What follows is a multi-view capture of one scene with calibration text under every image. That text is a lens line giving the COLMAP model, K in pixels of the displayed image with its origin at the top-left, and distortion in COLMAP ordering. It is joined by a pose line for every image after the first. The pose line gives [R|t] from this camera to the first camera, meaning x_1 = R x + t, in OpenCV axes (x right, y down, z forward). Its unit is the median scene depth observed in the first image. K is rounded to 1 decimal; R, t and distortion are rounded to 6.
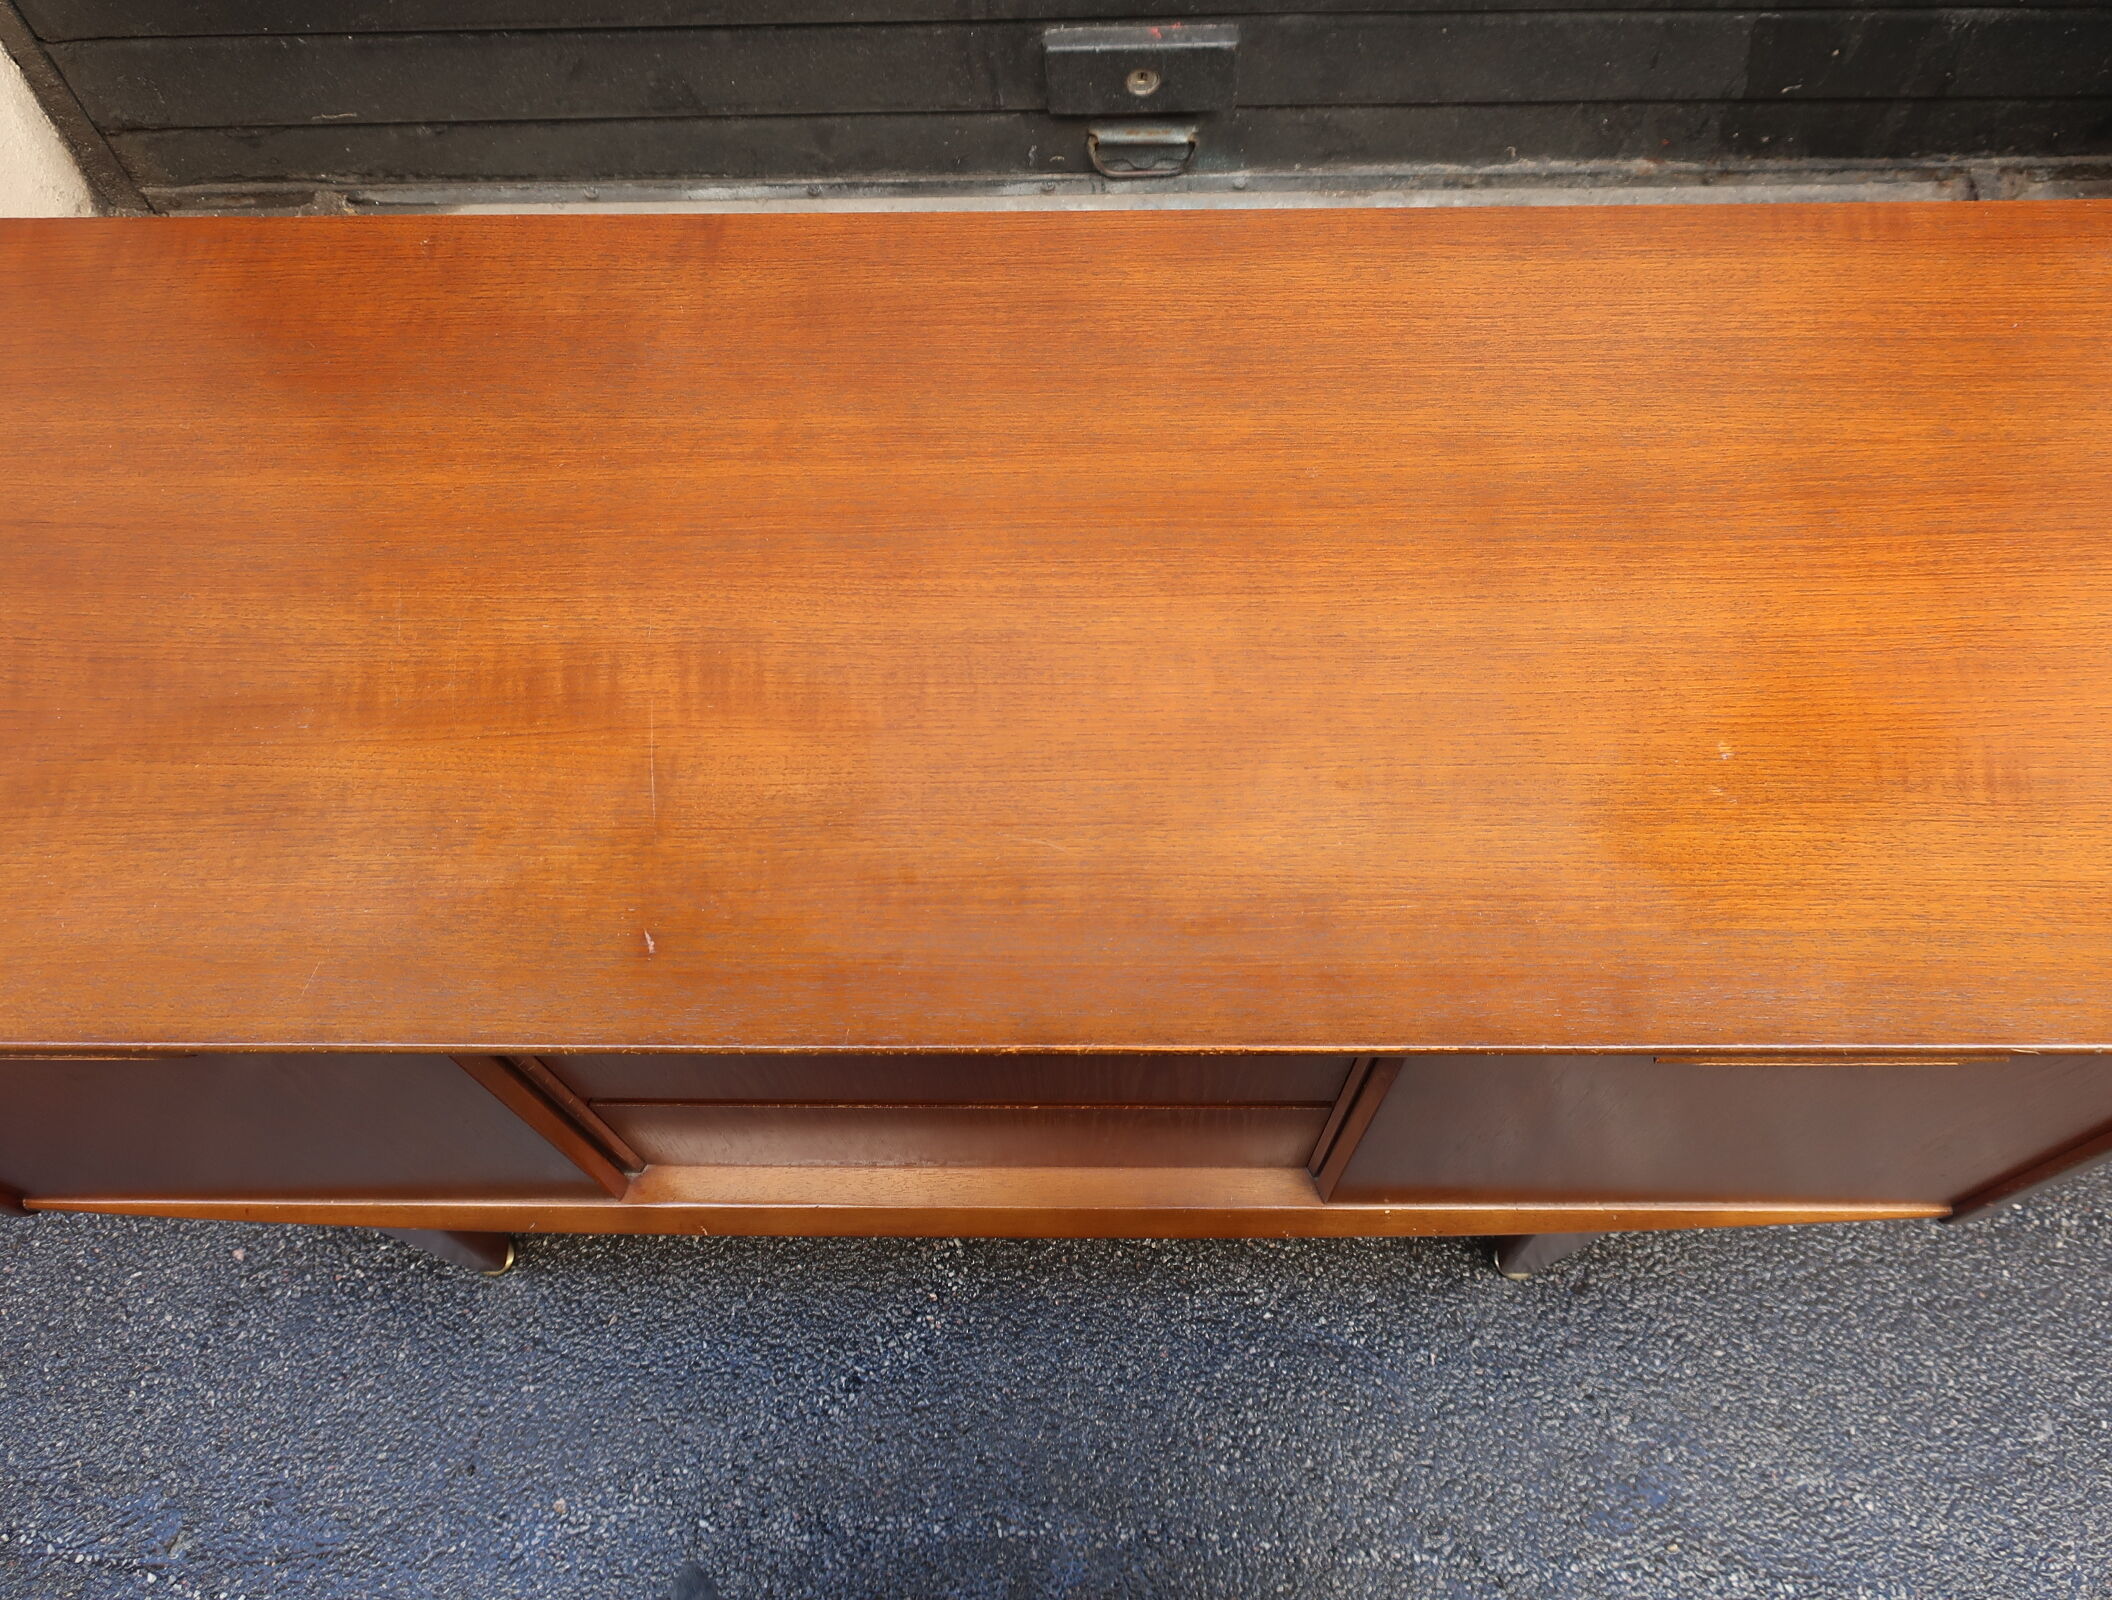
lens RADIAL K [[1901.8, 0, 1060.2], [0, 1901.8, 800.1], [0, 0, 1]] dist [-0.007155, 0.003339]
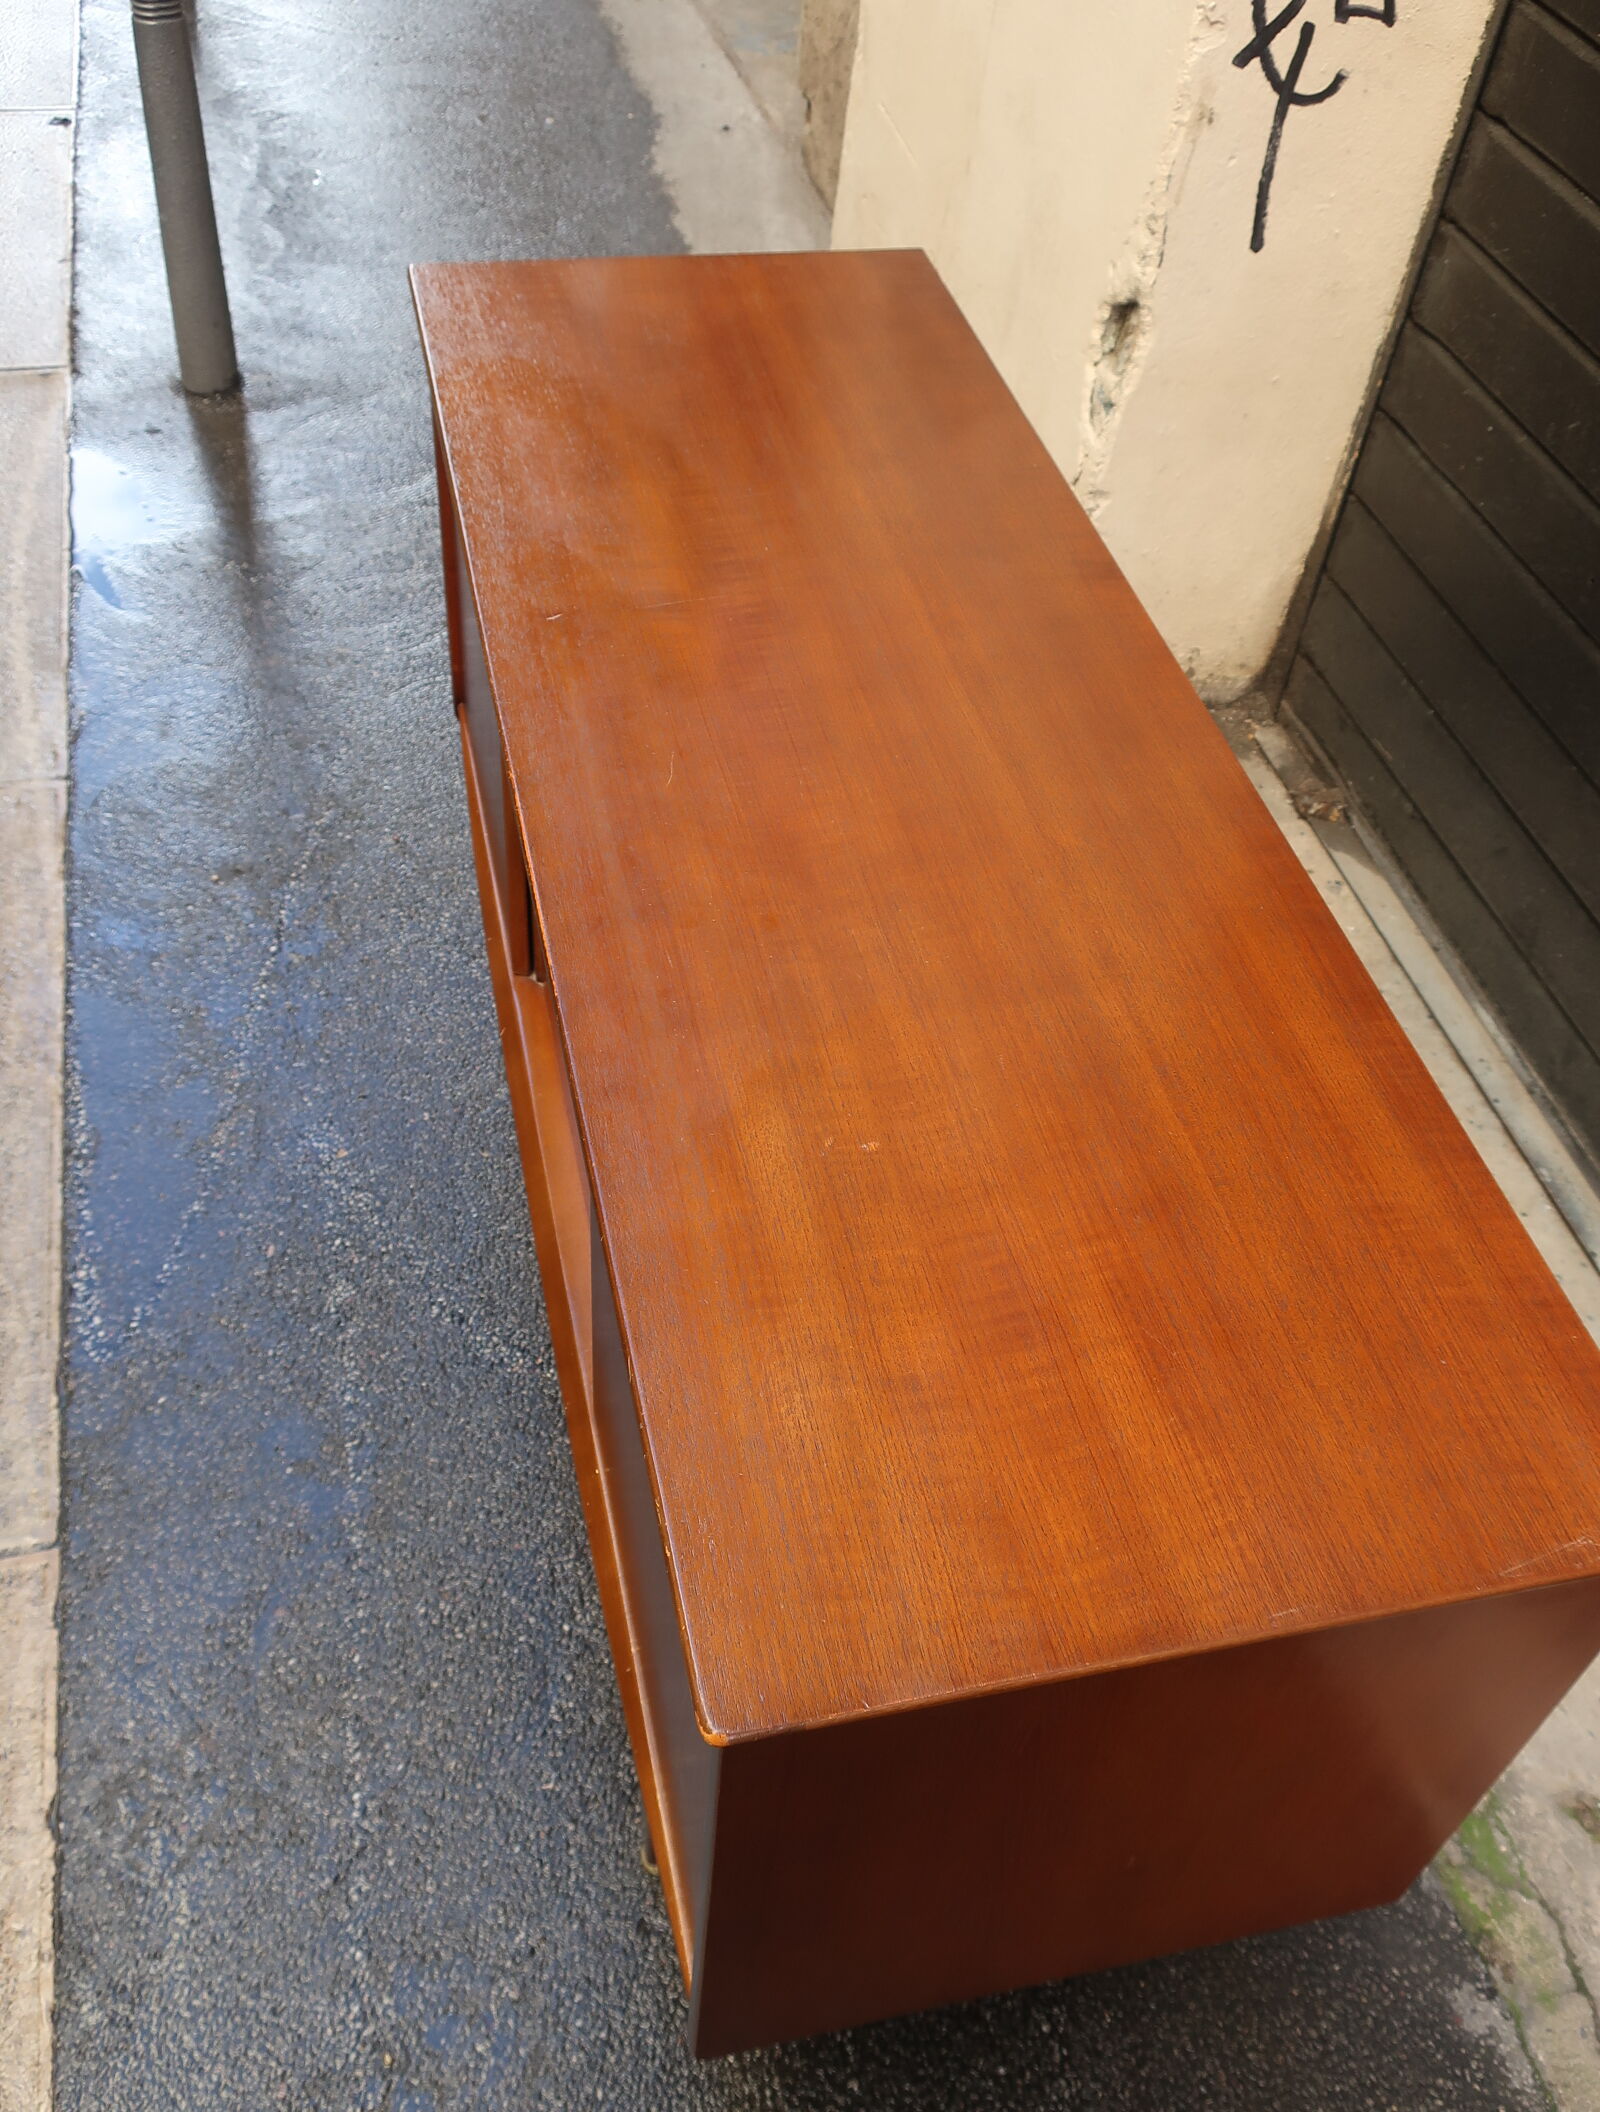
lens RADIAL K [[1901.8, 0, 801.6], [0, 1901.8, 1065.0], [0, 0, 1]] dist [-0.007155, 0.003339]
pose [[0.230211, 0.729756, -0.643785, 0.597801], [-0.921419, 0.376264, 0.097020, -0.067160], [0.313034, 0.570861, 0.759031, 0.072966]]
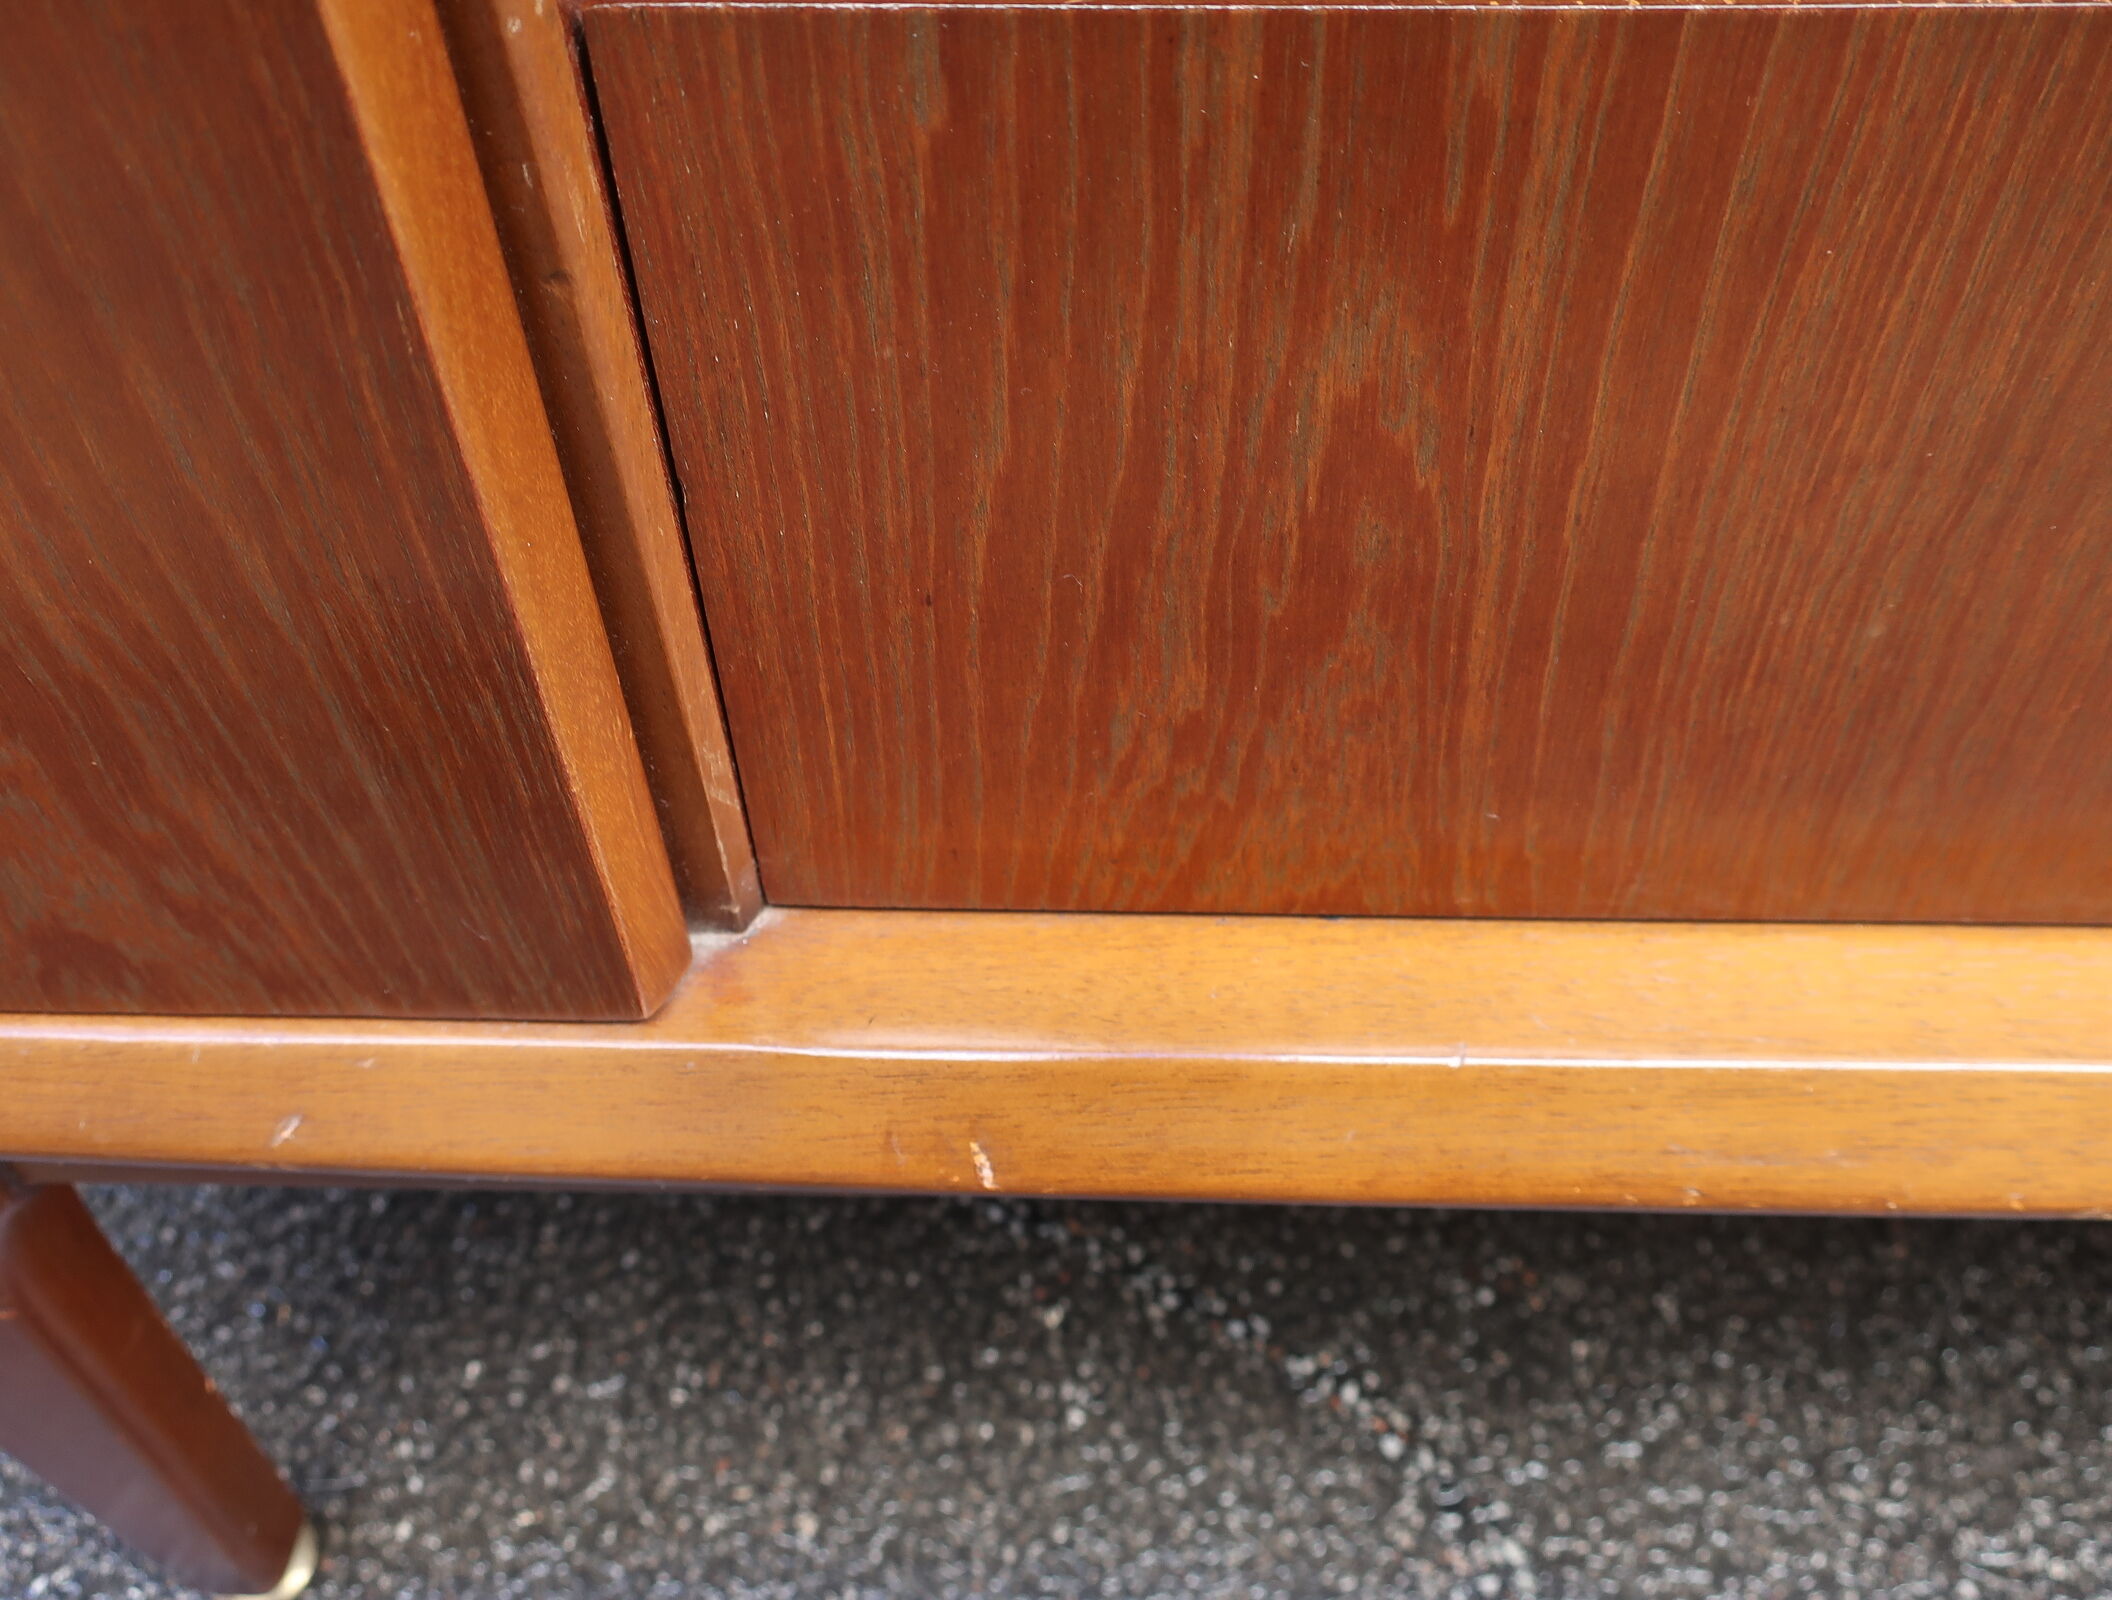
lens RADIAL K [[1901.8, 0, 1045.2], [0, 1901.8, 807.2], [0, 0, 1]] dist [-0.007155, 0.003339]
pose [[0.999662, 0.018353, -0.018397, -0.146926], [-0.022921, 0.956308, -0.291460, 0.212200], [0.012244, 0.291784, 0.956406, 0.630312]]
